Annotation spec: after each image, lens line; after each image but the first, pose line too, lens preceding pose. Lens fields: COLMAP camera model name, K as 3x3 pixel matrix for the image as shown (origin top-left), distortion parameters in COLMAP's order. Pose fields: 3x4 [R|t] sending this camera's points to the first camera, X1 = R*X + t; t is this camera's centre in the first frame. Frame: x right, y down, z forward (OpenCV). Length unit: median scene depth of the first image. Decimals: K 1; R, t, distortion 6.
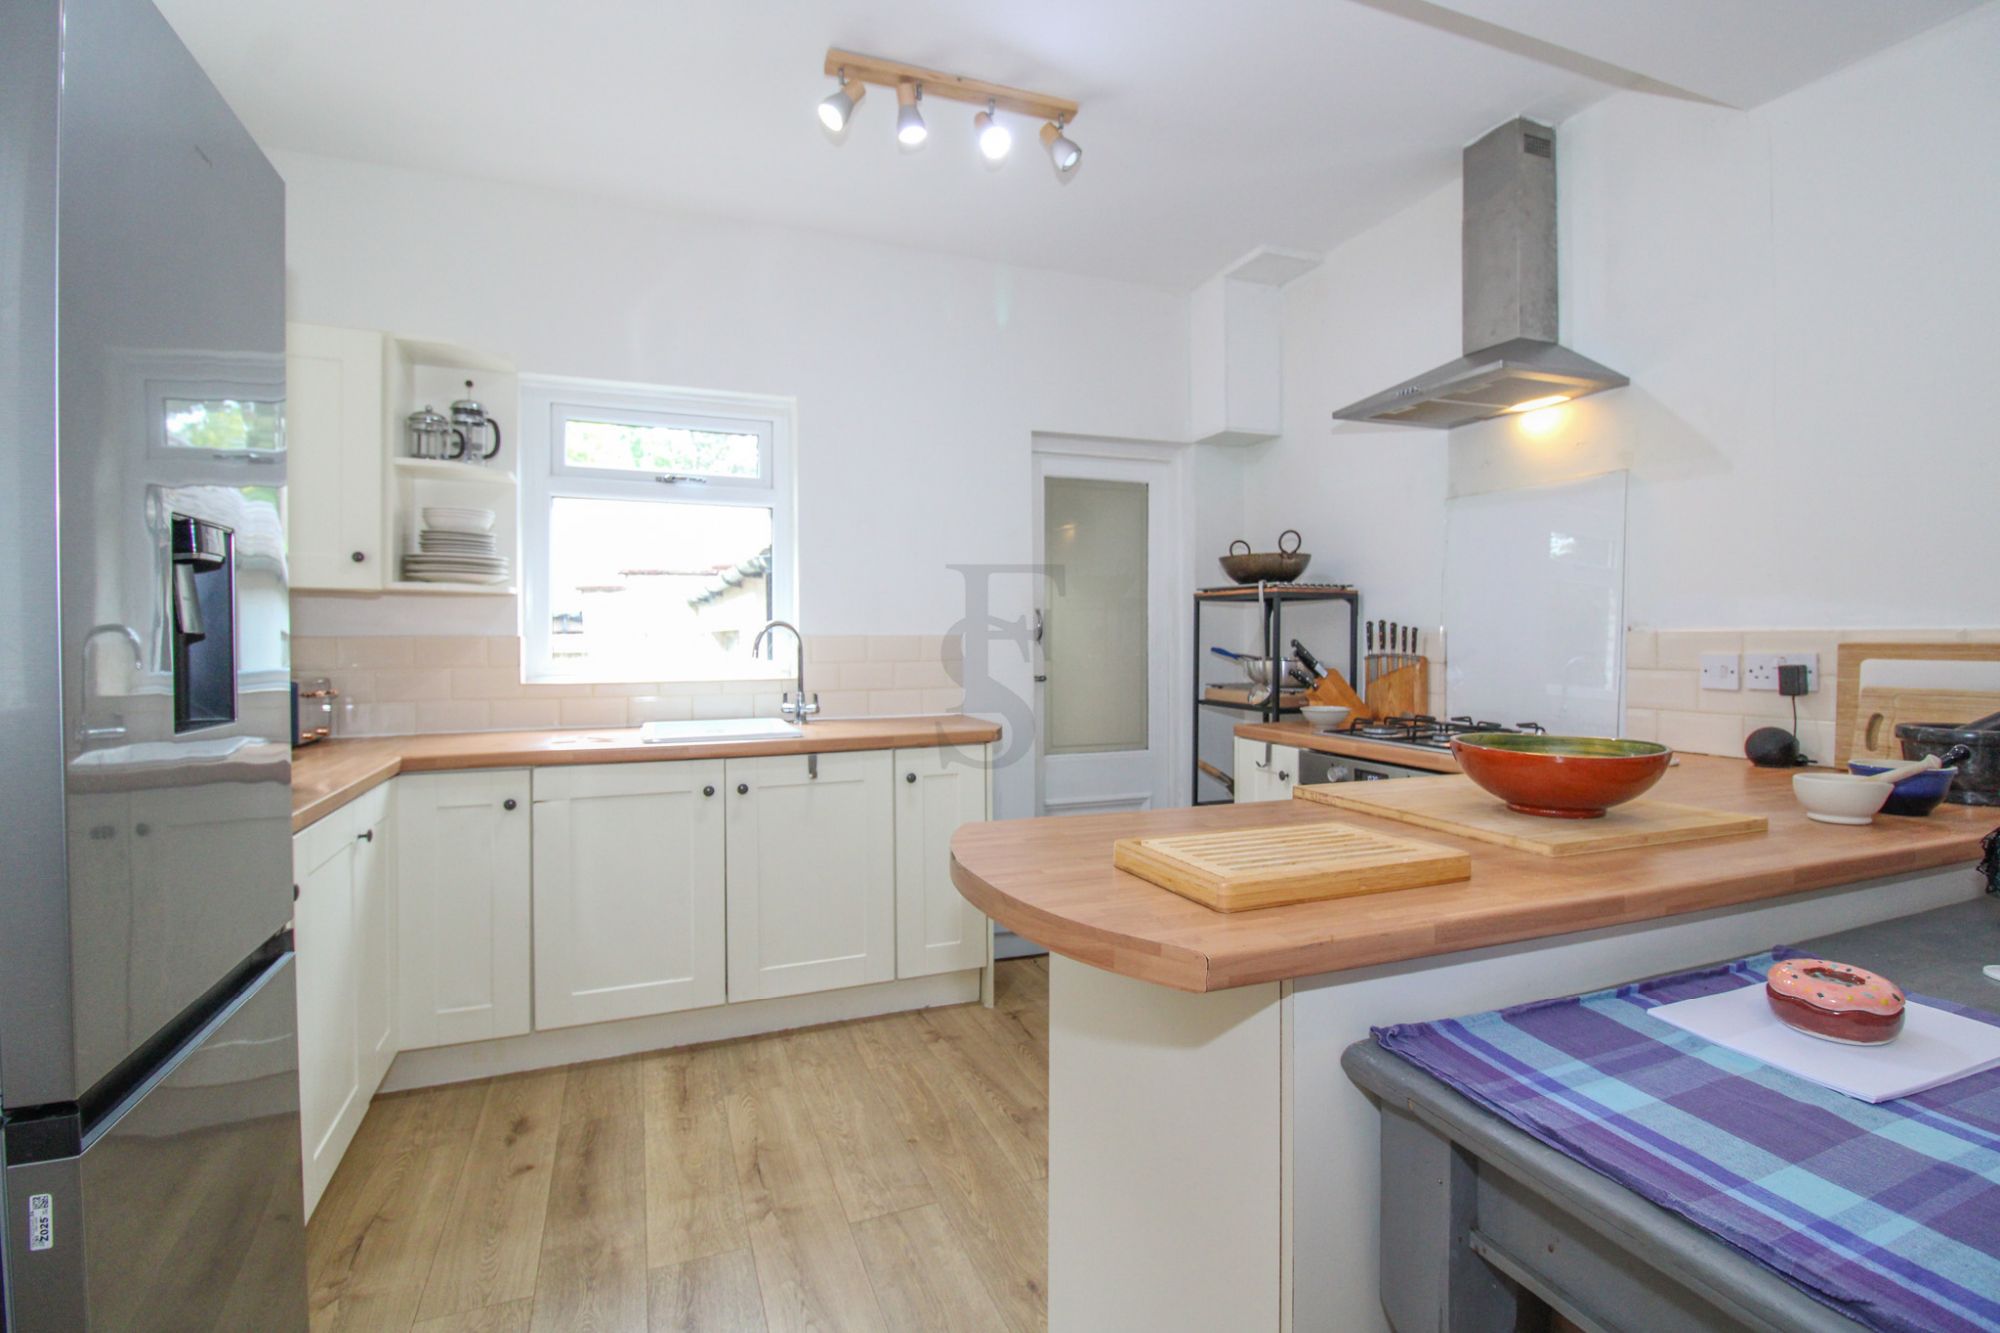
lens RADIAL K [[936.5, 0, 1009.9], [0, 936.5, 638.4], [0, 0, 1]] dist [-0.010324, -0.000369]
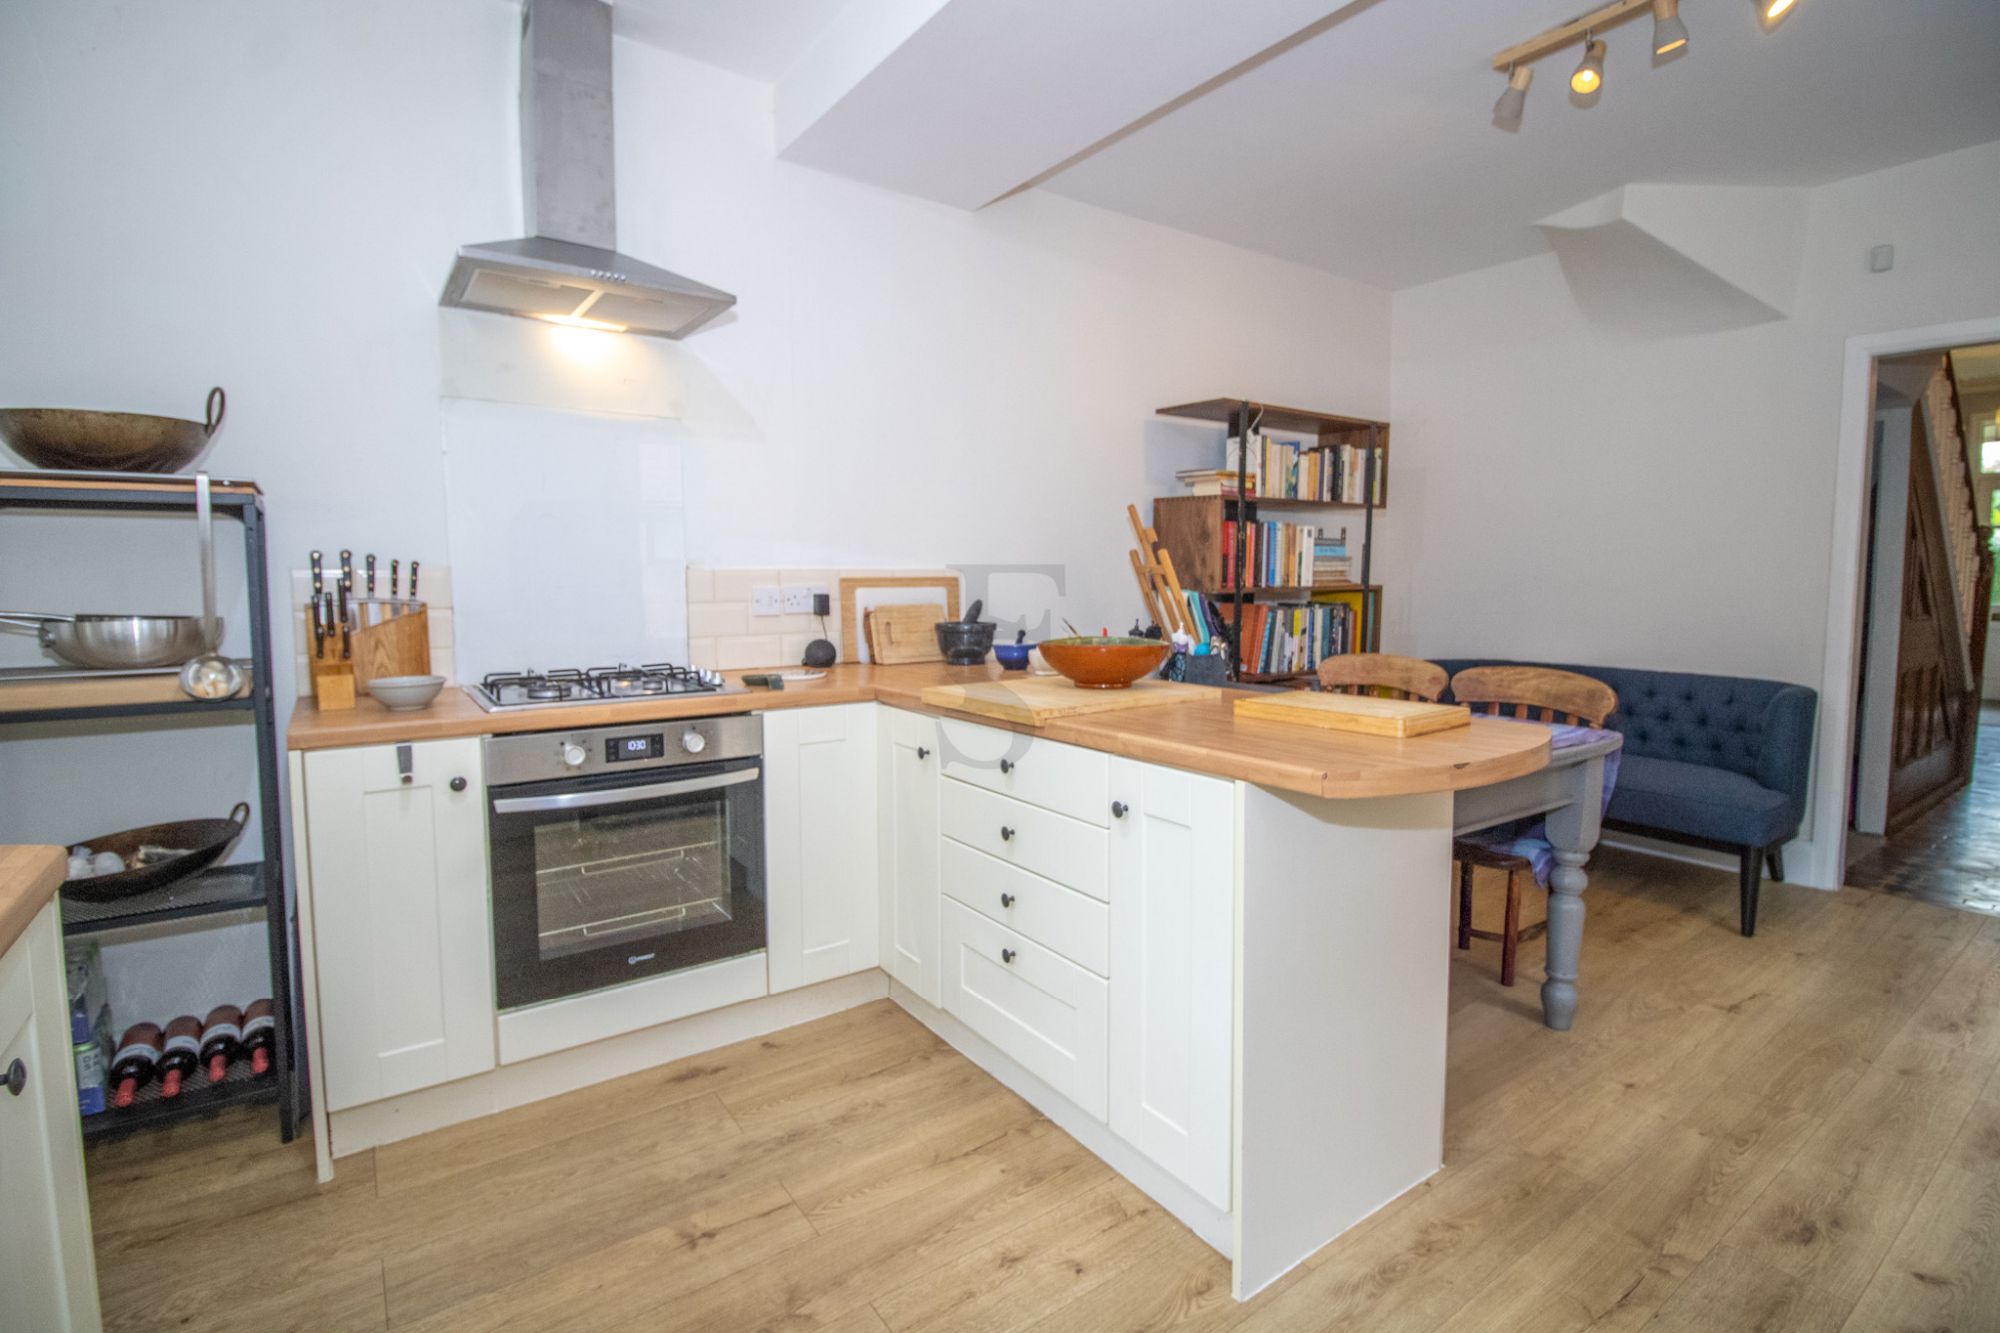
lens RADIAL K [[936.5, 0, 1009.9], [0, 936.5, 638.4], [0, 0, 1]] dist [-0.010324, -0.000369]
pose [[-0.240996, -0.066104, 0.968272, -0.489941], [0.003764, 0.997607, 0.069044, -0.000531], [-0.970519, 0.020284, -0.240171, 0.874796]]
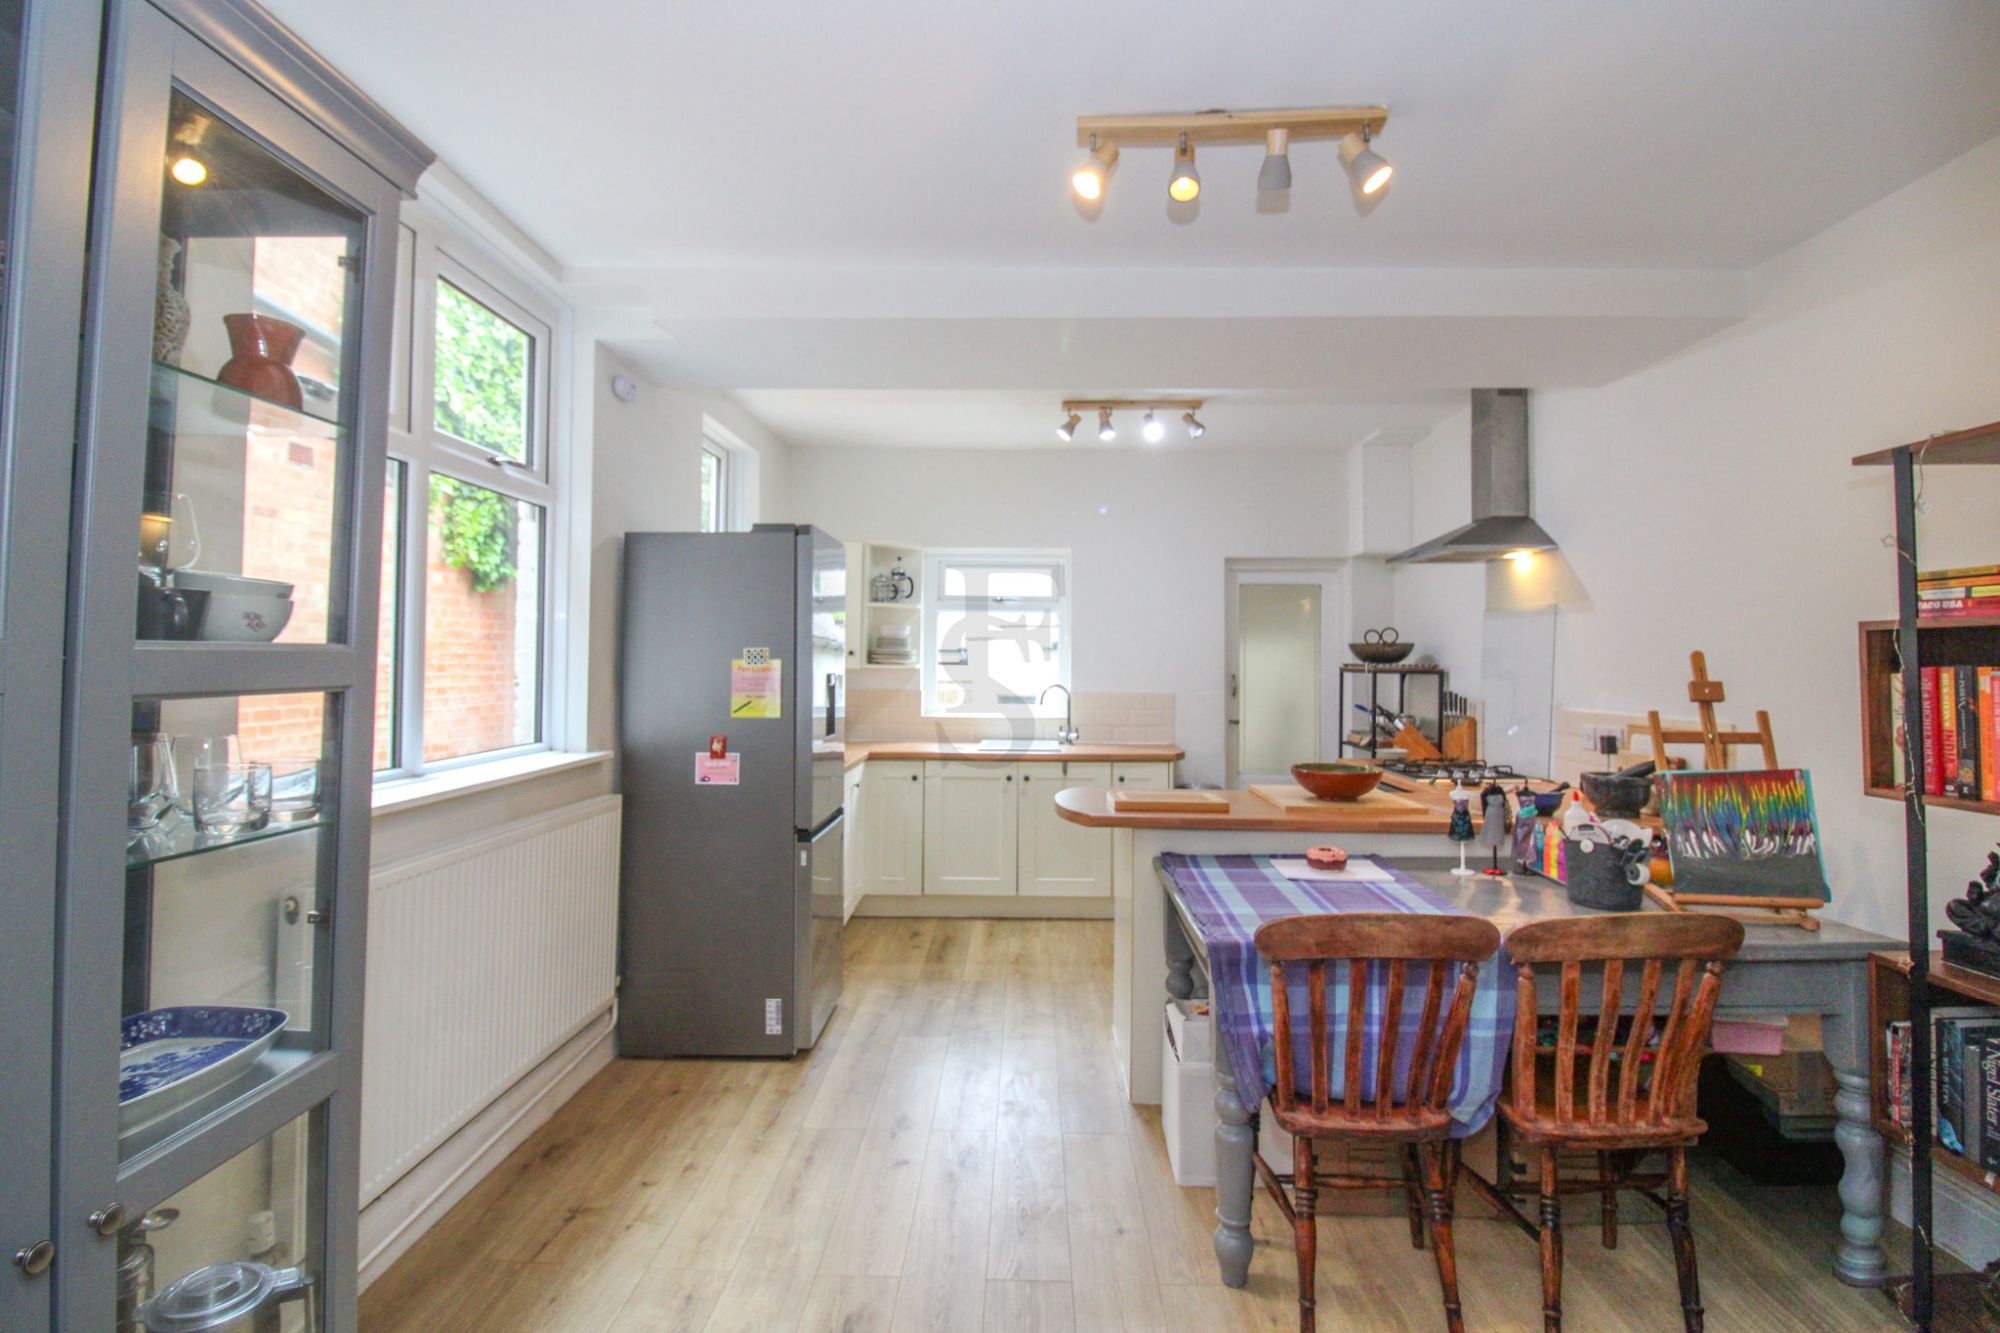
lens RADIAL K [[936.5, 0, 1009.9], [0, 936.5, 638.4], [0, 0, 1]] dist [-0.010324, -0.000369]
pose [[0.920865, 0.001780, -0.389877, 0.413347], [-0.012568, 0.999605, -0.025122, -0.069940], [0.389678, 0.028034, 0.920524, -0.737632]]
